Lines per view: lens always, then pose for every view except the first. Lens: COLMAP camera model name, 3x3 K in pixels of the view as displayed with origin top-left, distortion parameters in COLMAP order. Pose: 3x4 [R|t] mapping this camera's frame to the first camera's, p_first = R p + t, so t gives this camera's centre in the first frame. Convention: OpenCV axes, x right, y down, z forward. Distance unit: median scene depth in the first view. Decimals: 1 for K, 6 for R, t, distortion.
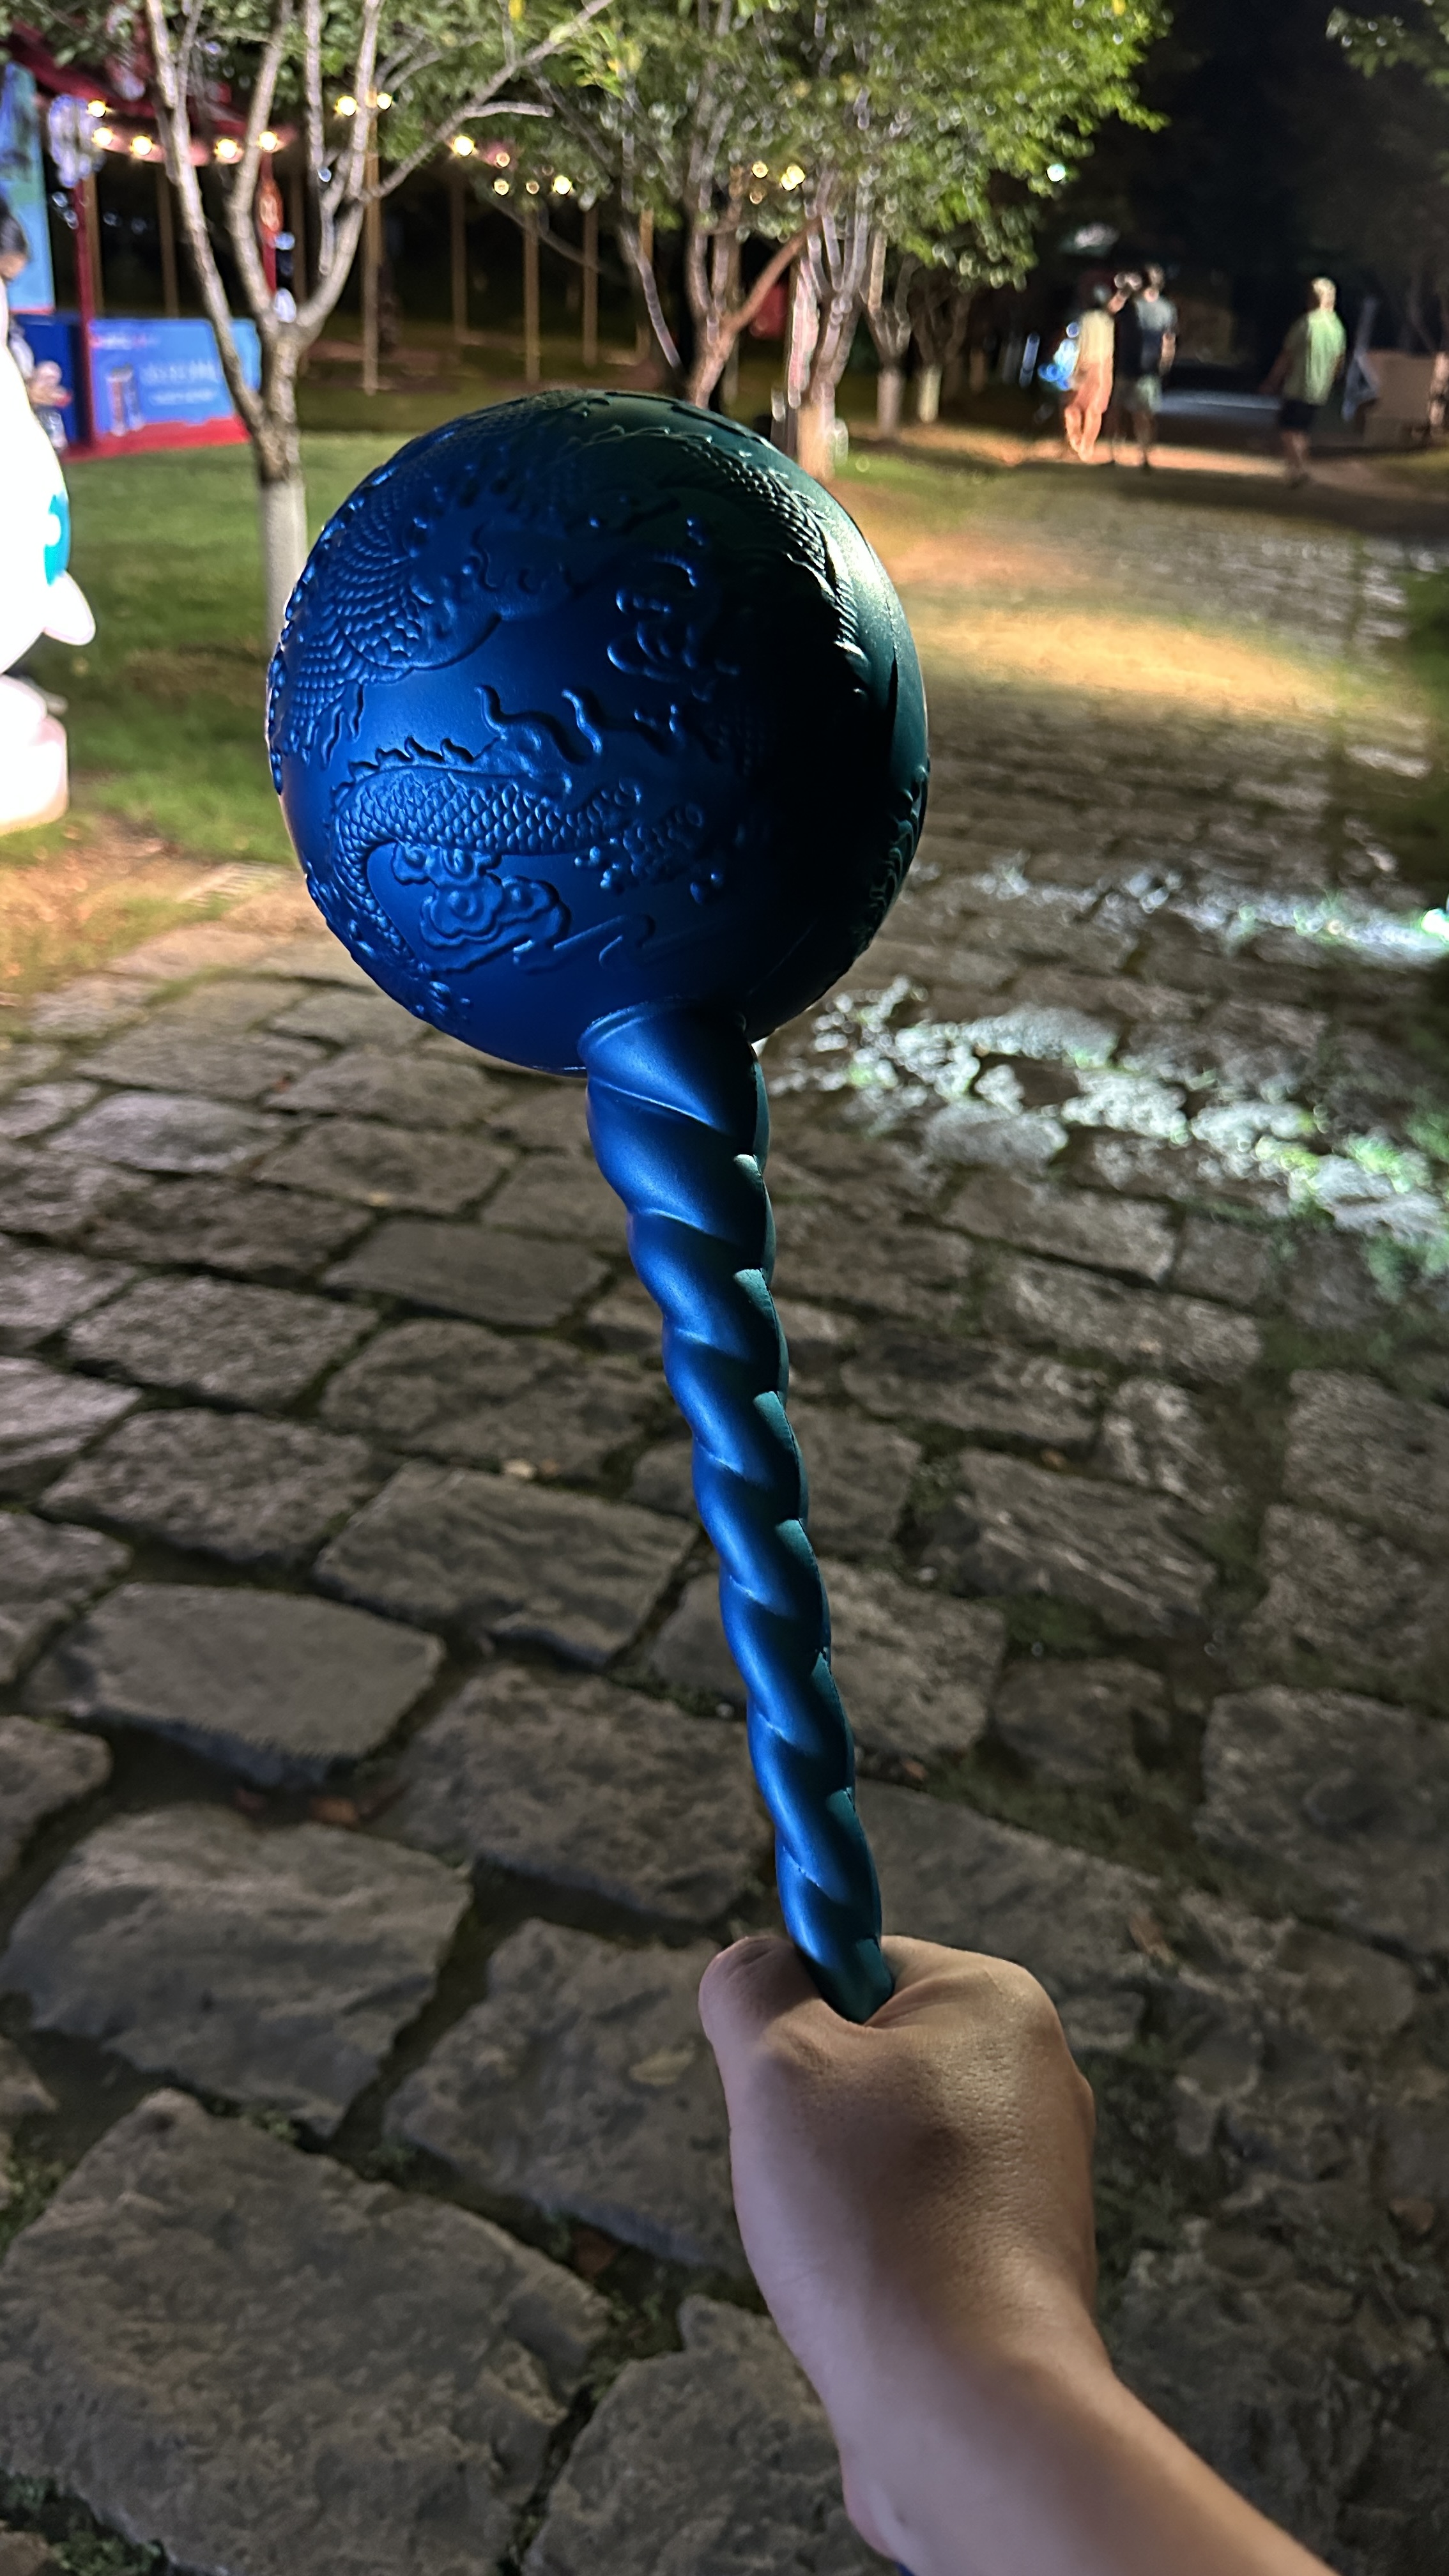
lens RADIAL K [[1766.1, 0, 721.8], [0, 1766.1, 1286.8], [0, 0, 1]] dist [0.110274, -0.172734]
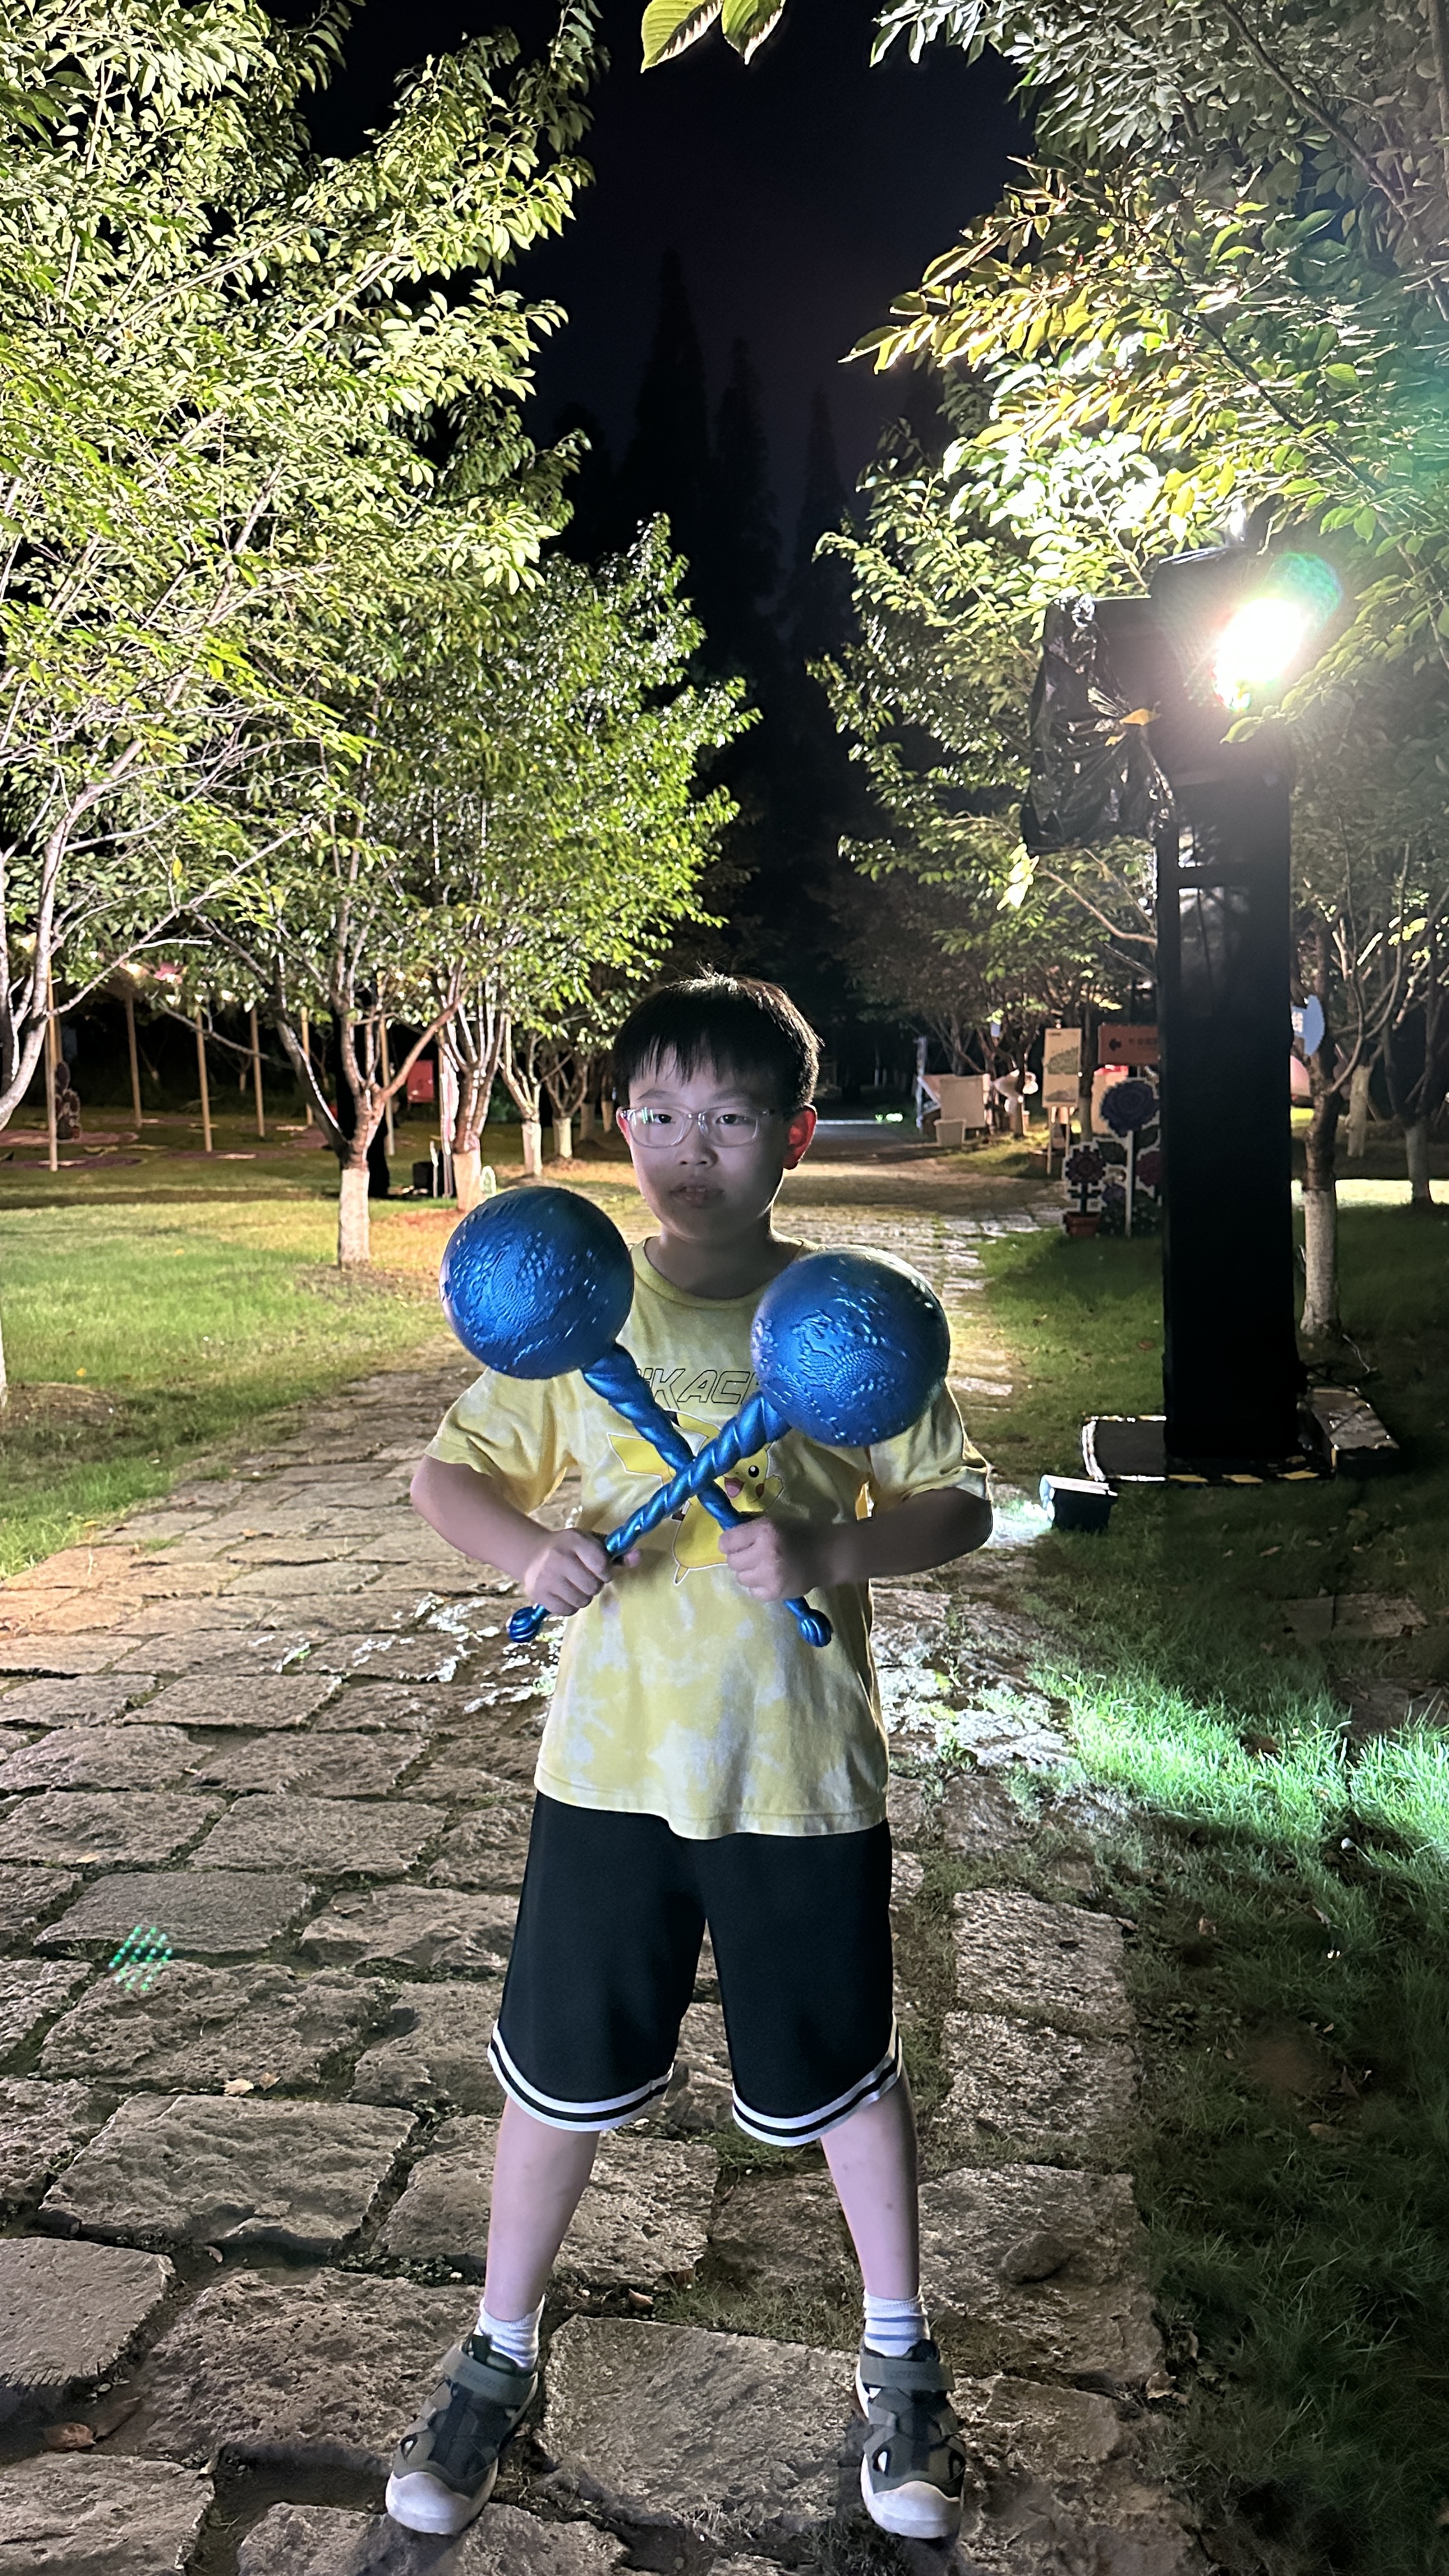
lens RADIAL K [[1784.5, 0, 730.7], [0, 1784.5, 1292.9], [0, 0, 1]] dist [0.007616, -0.032592]
pose [[0.979259, -0.088863, 0.182084, 0.013868], [0.149148, 0.924430, -0.350977, 0.067554], [-0.137135, 0.370855, 0.918510, -0.132863]]
